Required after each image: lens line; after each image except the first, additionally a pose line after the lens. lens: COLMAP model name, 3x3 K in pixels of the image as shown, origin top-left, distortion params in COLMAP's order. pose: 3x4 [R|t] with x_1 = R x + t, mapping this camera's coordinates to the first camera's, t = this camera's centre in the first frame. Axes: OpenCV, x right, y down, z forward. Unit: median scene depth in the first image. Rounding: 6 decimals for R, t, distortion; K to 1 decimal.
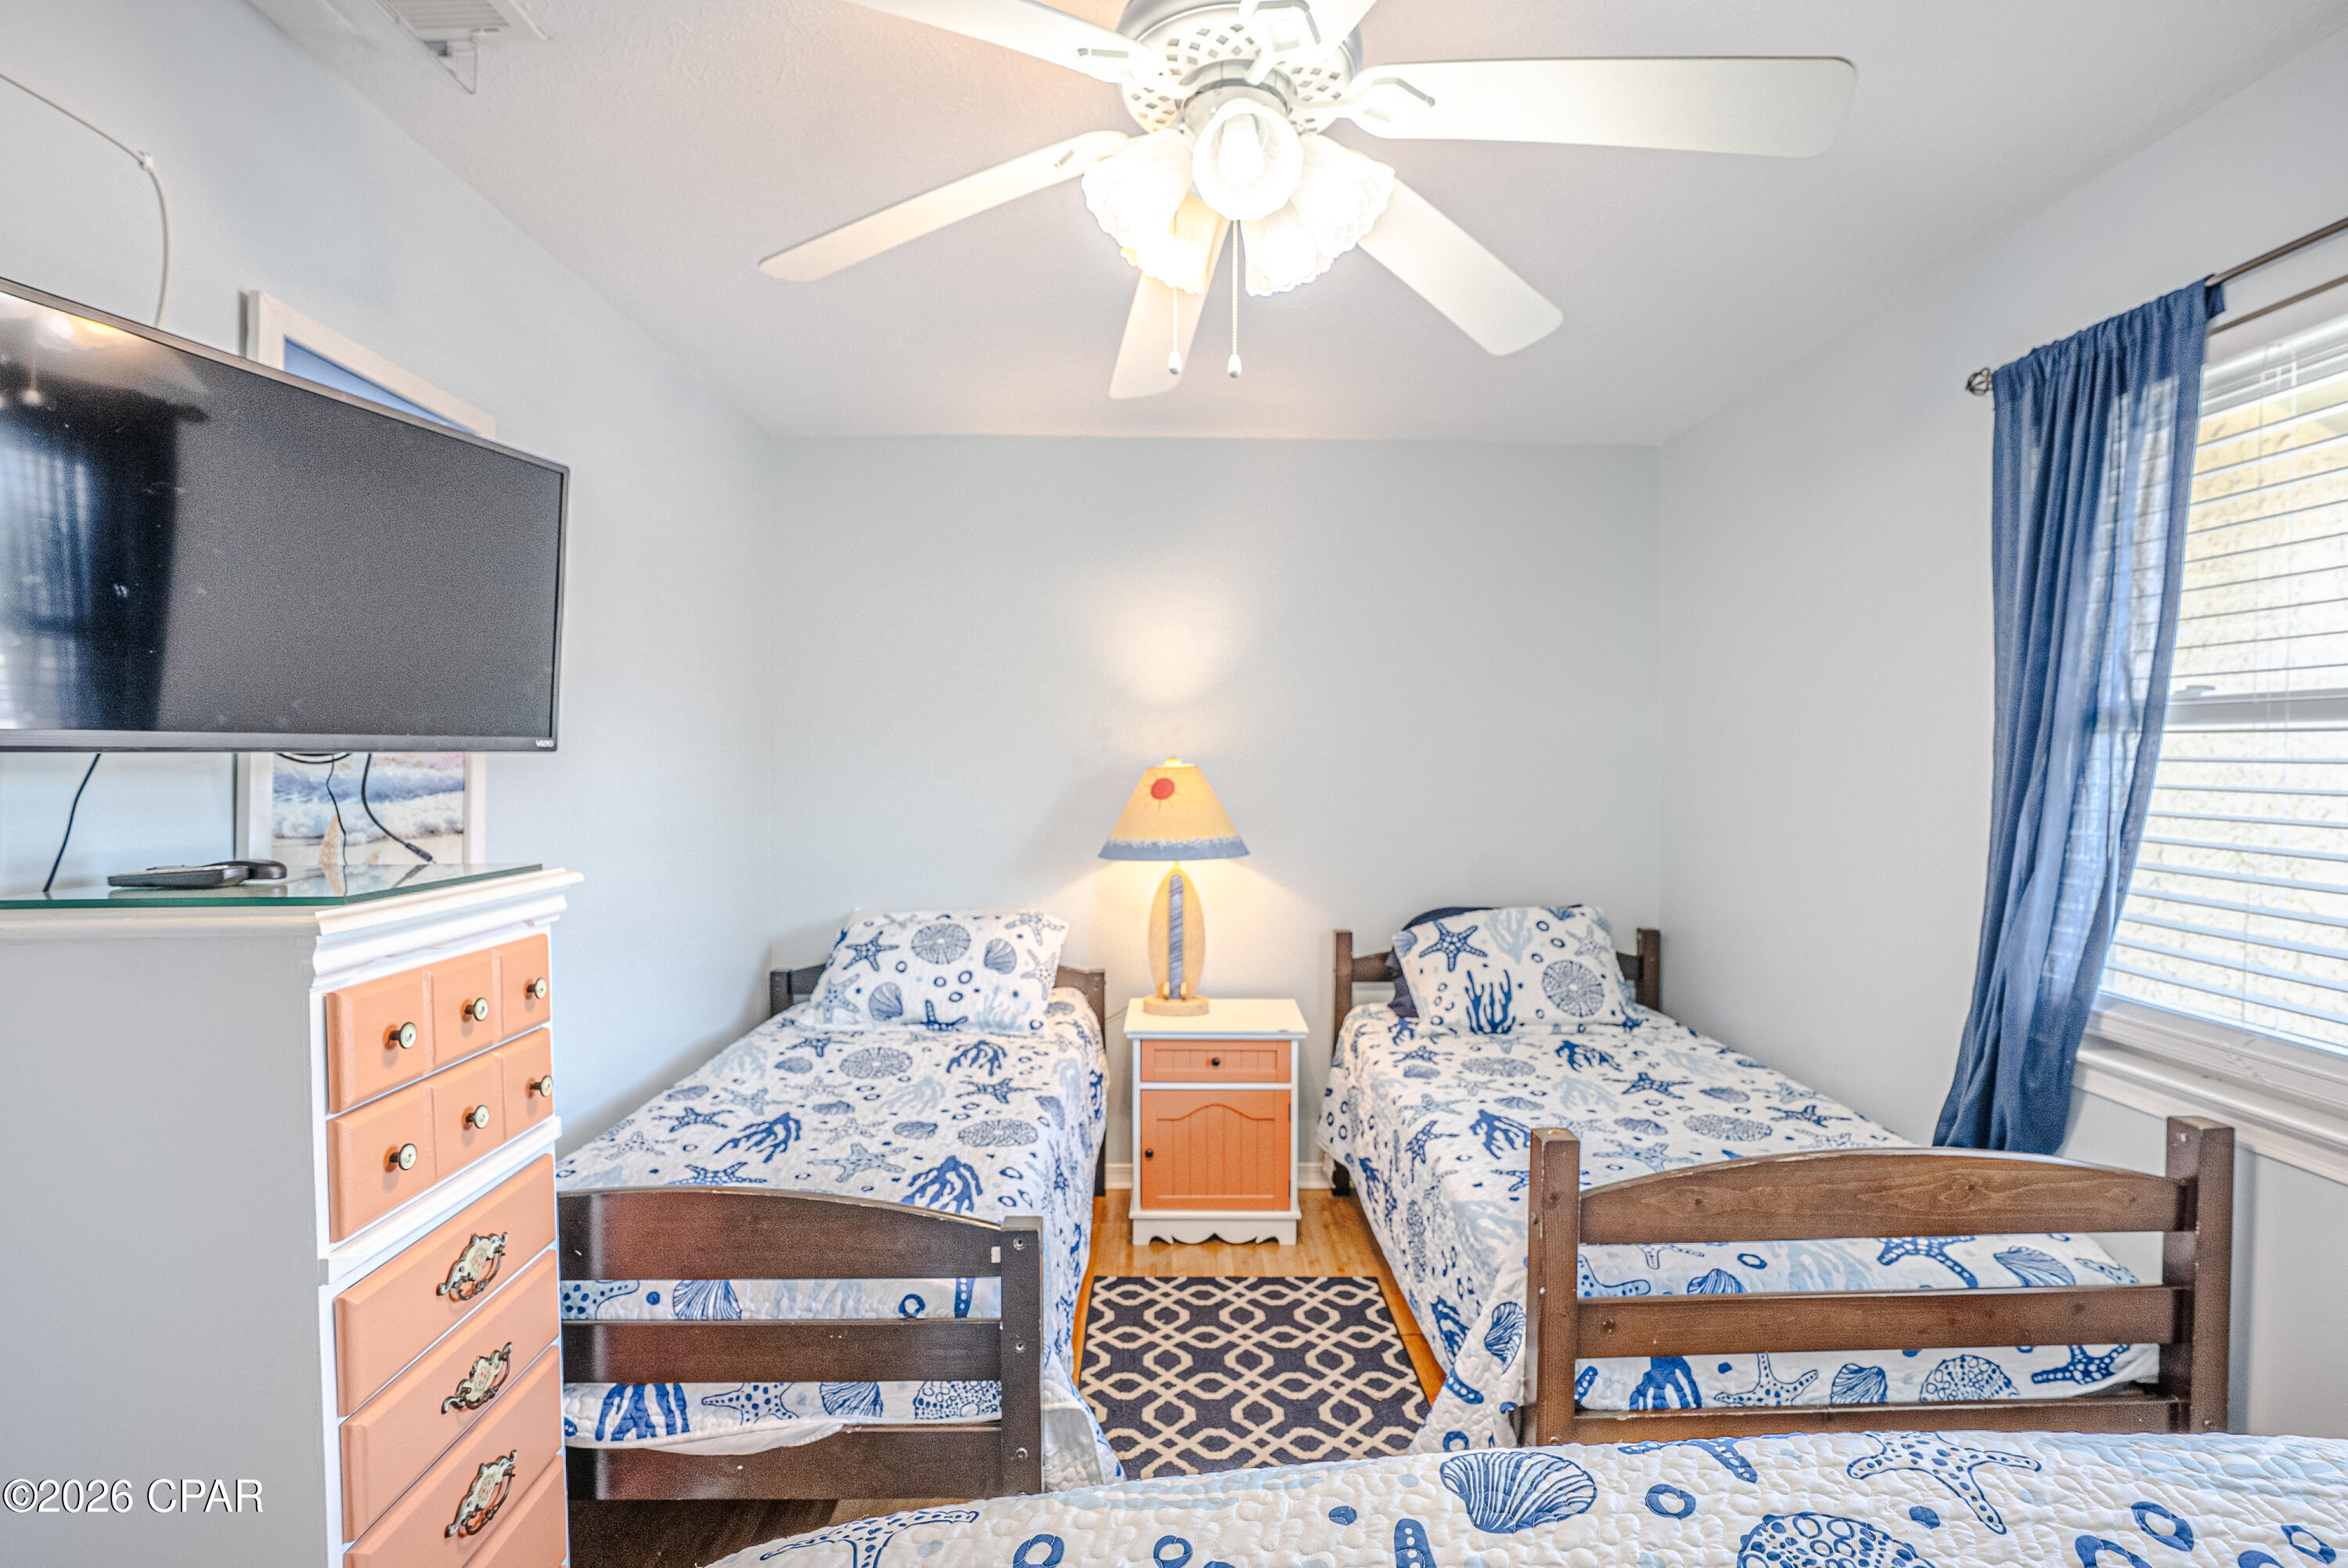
lens RADIAL K [[1099.6, 0, 1183.6], [0, 1099.6, 783.0], [0, 0, 1]] dist [-0.070824, 0.026897]
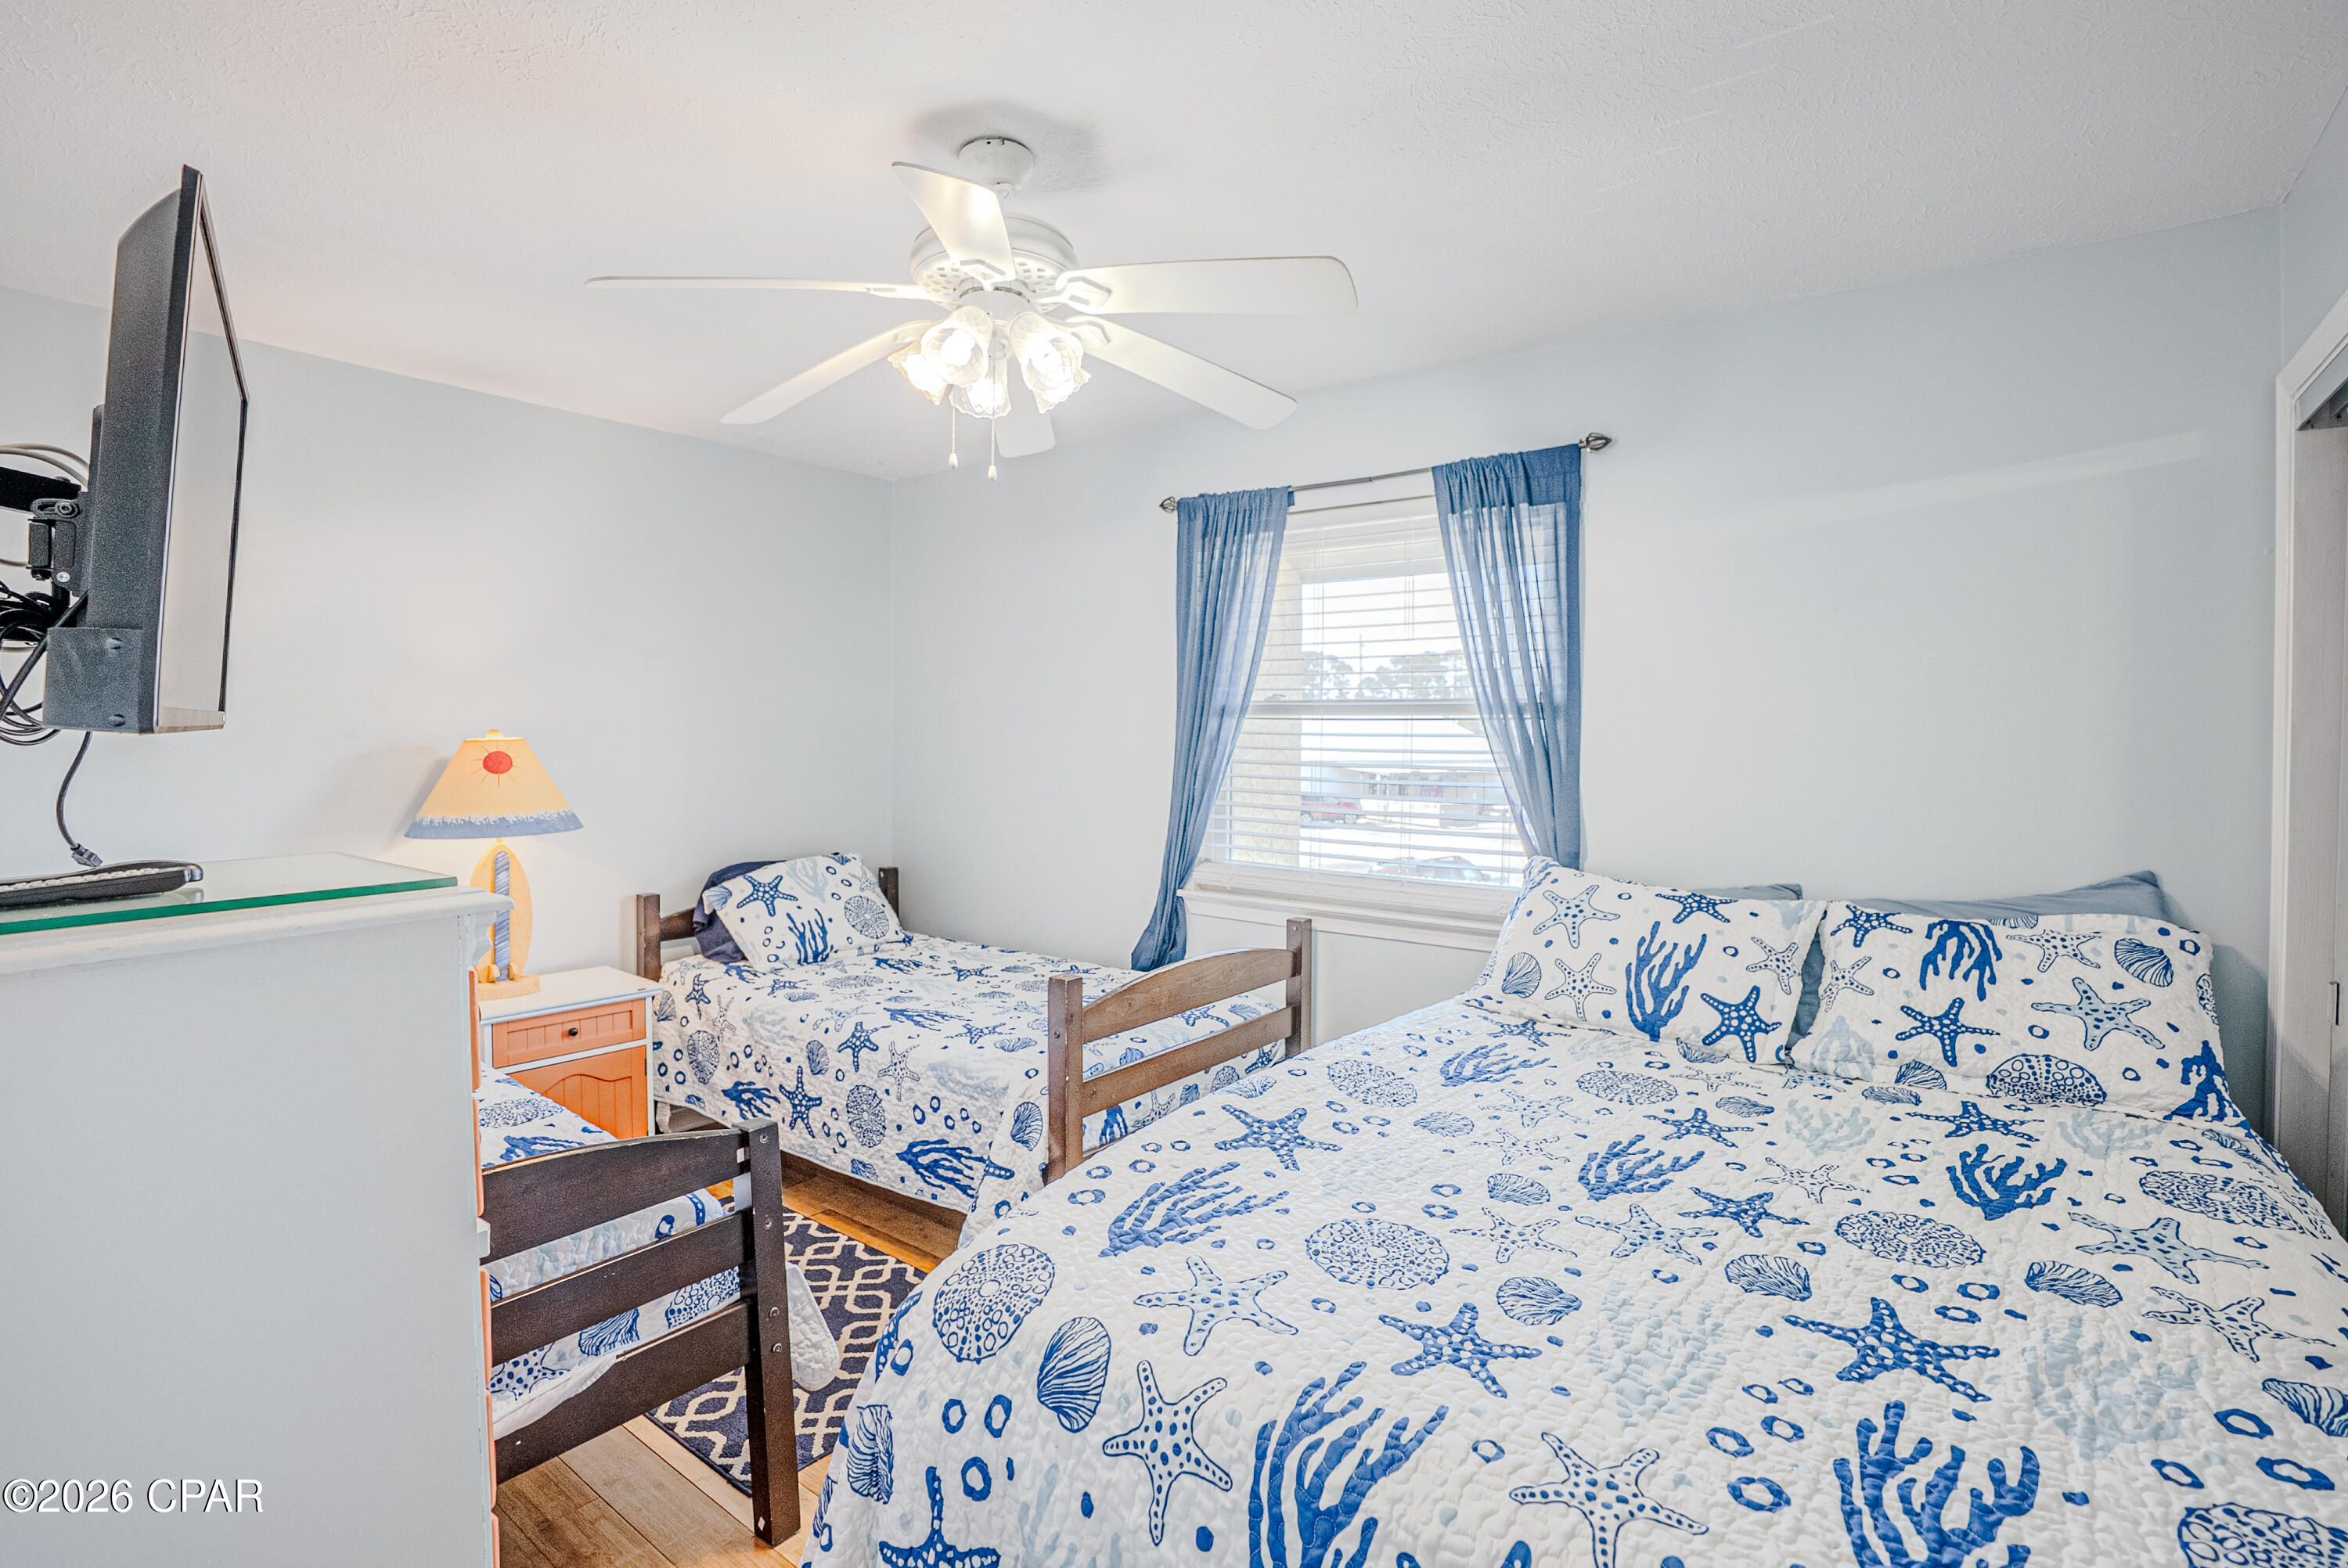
lens RADIAL K [[1099.6, 0, 1183.6], [0, 1099.6, 783.0], [0, 0, 1]] dist [-0.070824, 0.026897]
pose [[0.617440, -0.031554, 0.785985, -0.702819], [0.008590, 0.999406, 0.033374, -0.003856], [-0.786571, -0.013855, 0.617344, -0.085872]]
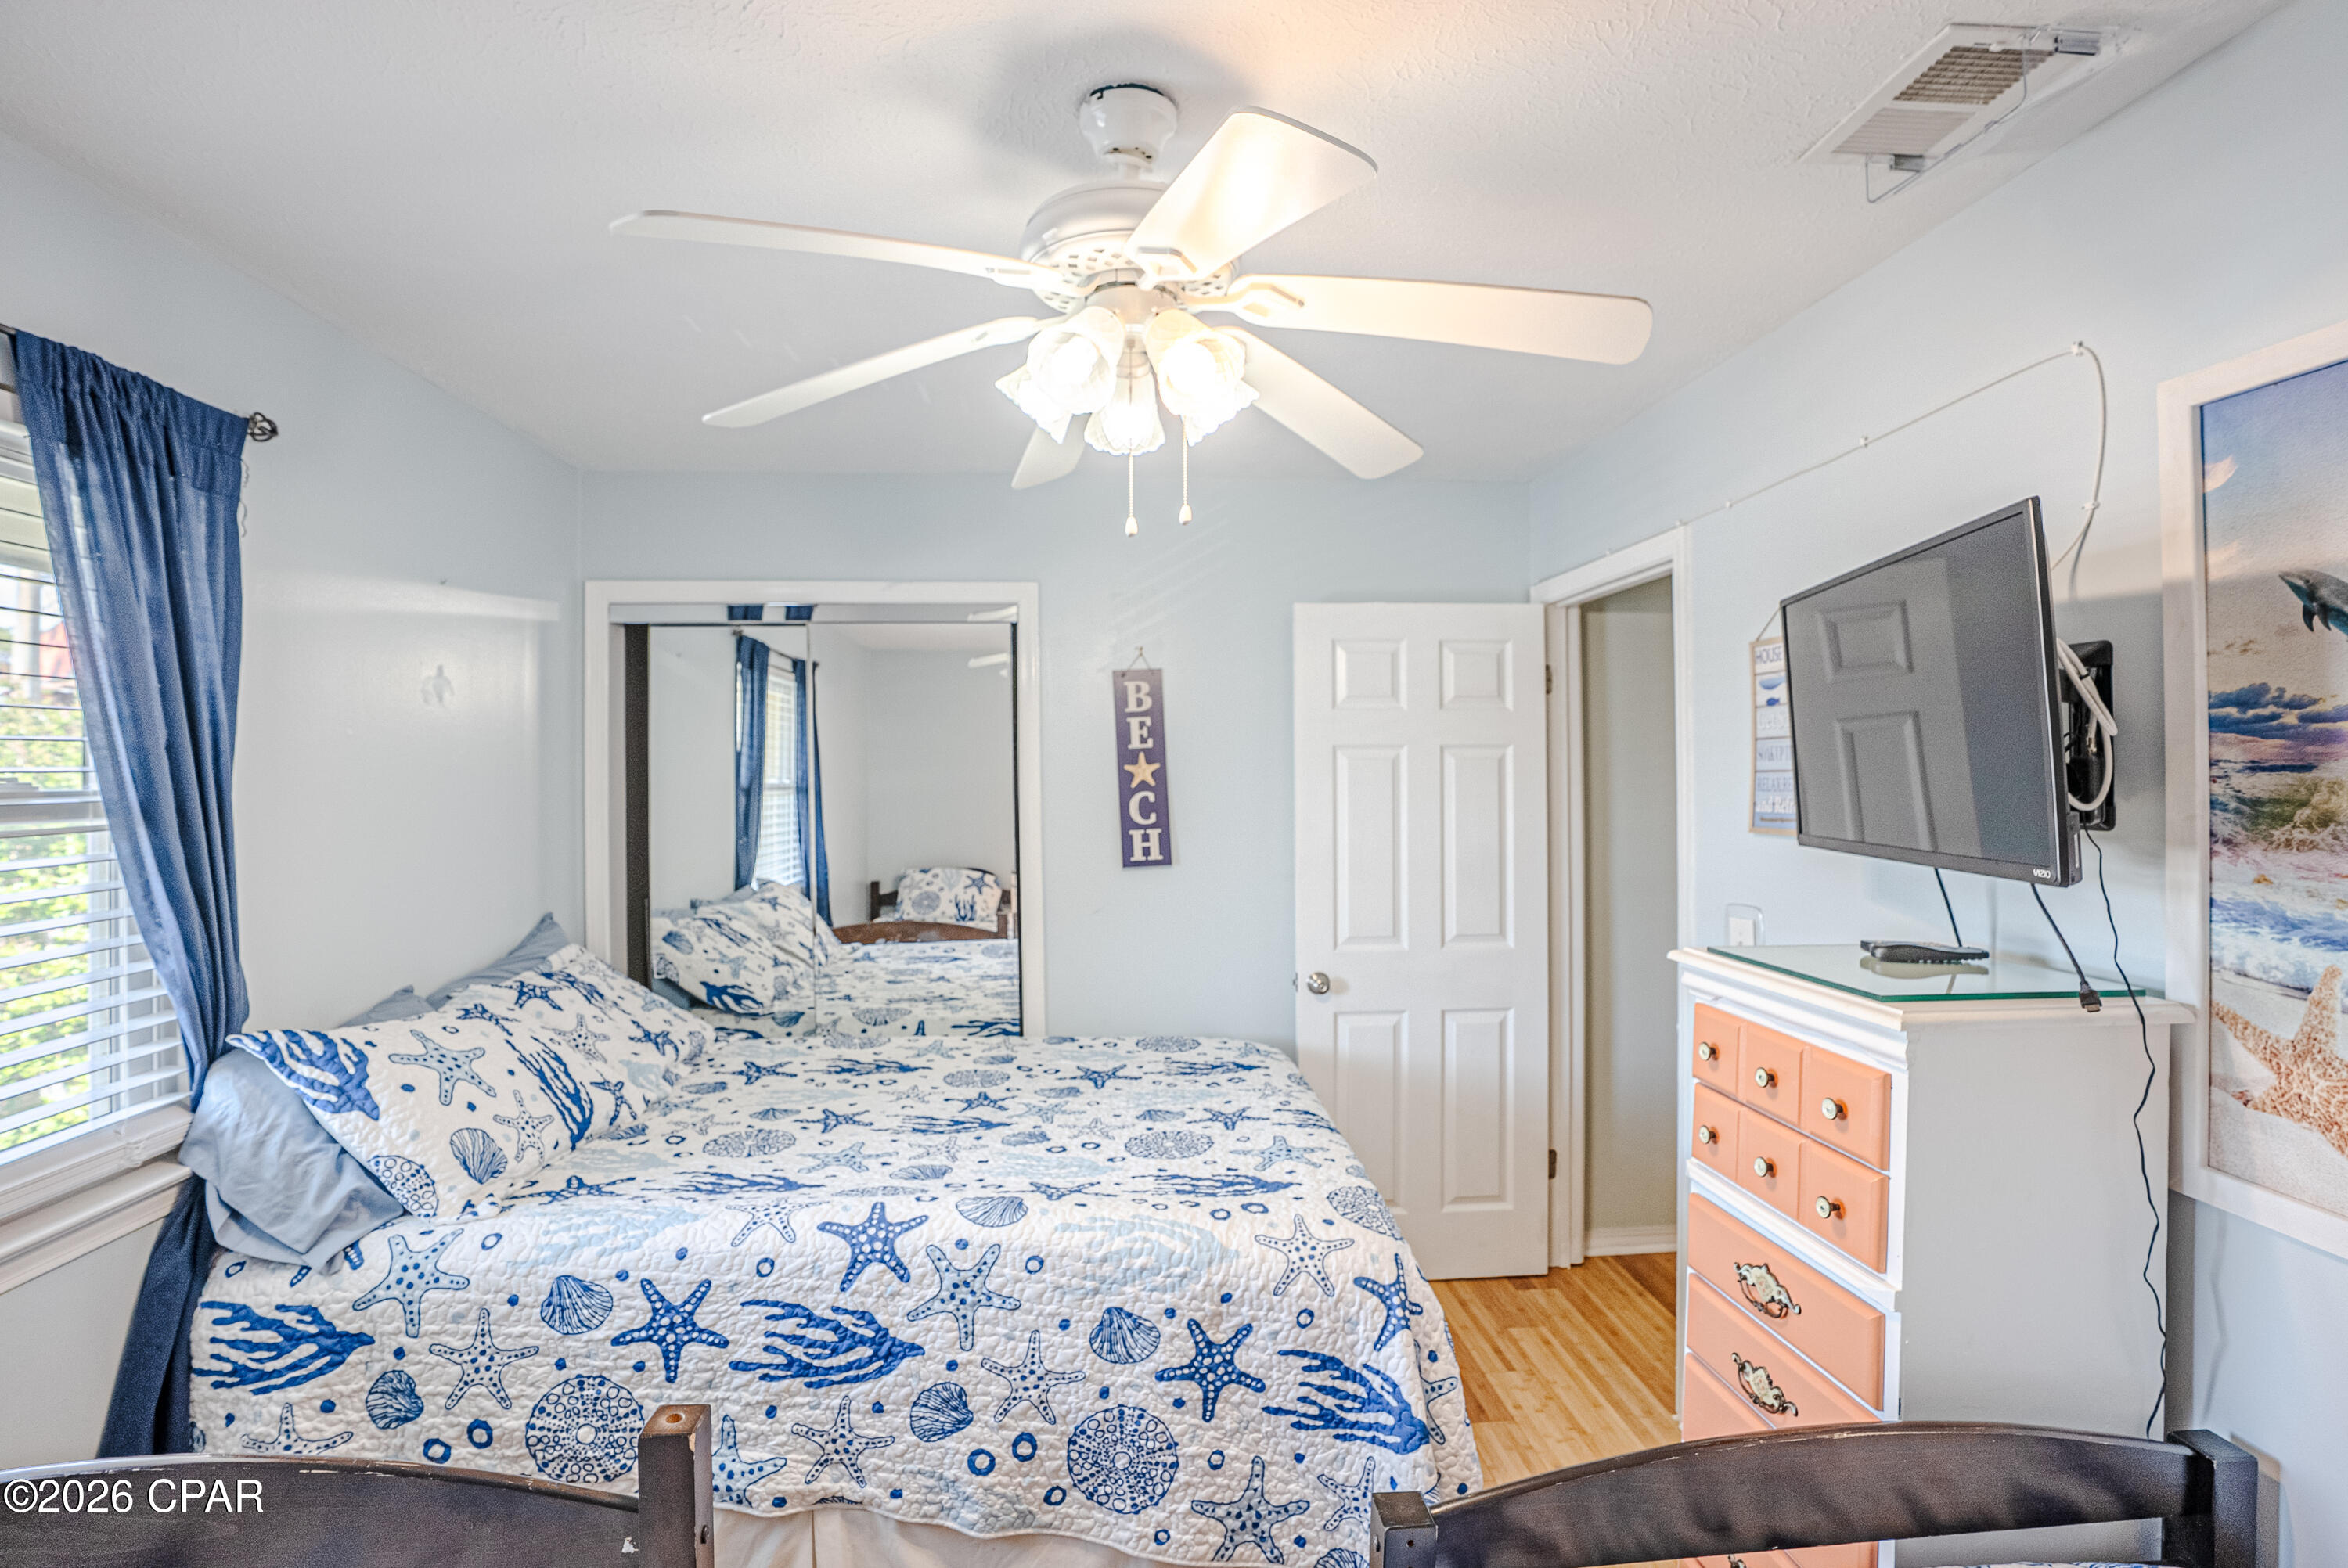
lens RADIAL K [[1103.3, 0, 1190.7], [0, 1103.3, 775.5], [0, 0, 1]] dist [-0.077157, 0.030768]
pose [[-0.998025, 0.002800, -0.062757, 0.039550], [0.000685, 0.999432, 0.033685, -0.120906], [0.062815, 0.033575, -0.997460, 1.563787]]
